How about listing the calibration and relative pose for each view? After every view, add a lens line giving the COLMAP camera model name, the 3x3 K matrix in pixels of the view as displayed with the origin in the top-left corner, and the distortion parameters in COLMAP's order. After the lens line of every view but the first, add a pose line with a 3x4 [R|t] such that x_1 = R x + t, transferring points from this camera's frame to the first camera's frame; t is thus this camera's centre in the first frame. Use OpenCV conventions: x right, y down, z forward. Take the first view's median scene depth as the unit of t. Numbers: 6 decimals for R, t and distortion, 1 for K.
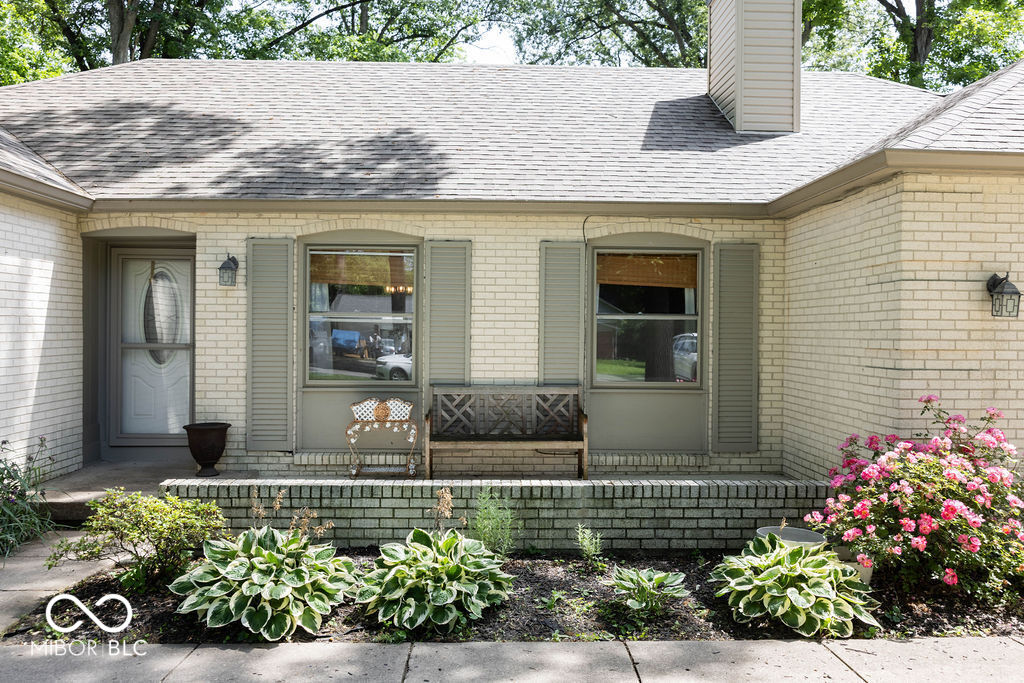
lens RADIAL K [[837.6, 0, 510.6], [0, 837.6, 341.3], [0, 0, 1]] dist [-0.008752, -0.000835]
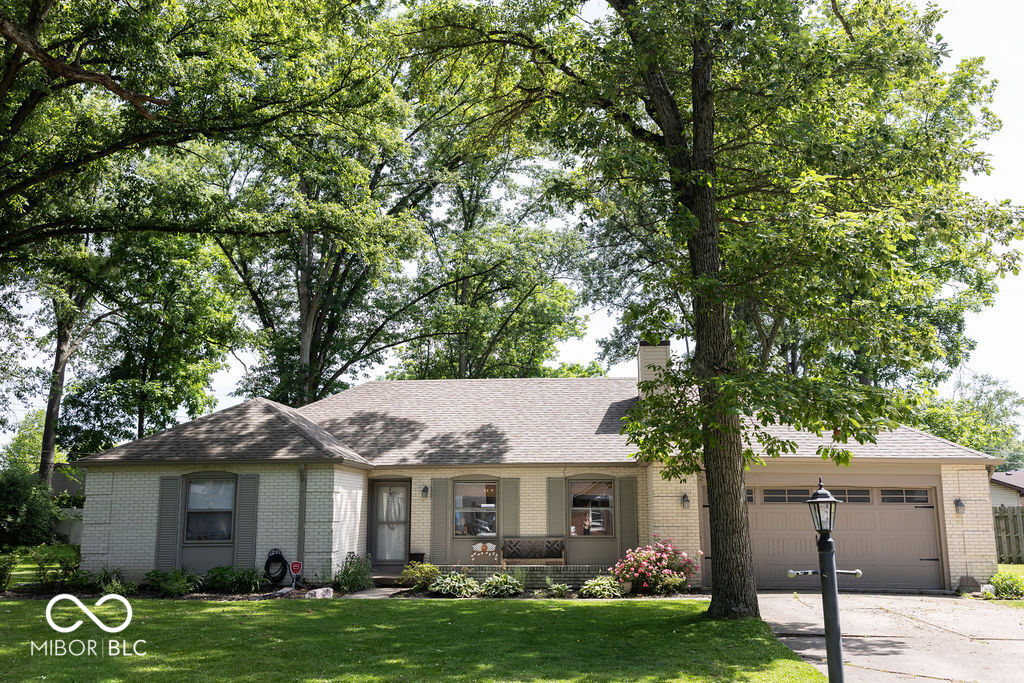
lens RADIAL K [[955.9, 0, 501.4], [0, 955.9, 347.3], [0, 0, 1]] dist [-0.013058, 0.000000]
pose [[0.992191, -0.033488, -0.120144, 0.258501], [0.011148, 0.983236, -0.181995, 0.013952], [0.124225, 0.179234, 0.975932, -1.874511]]
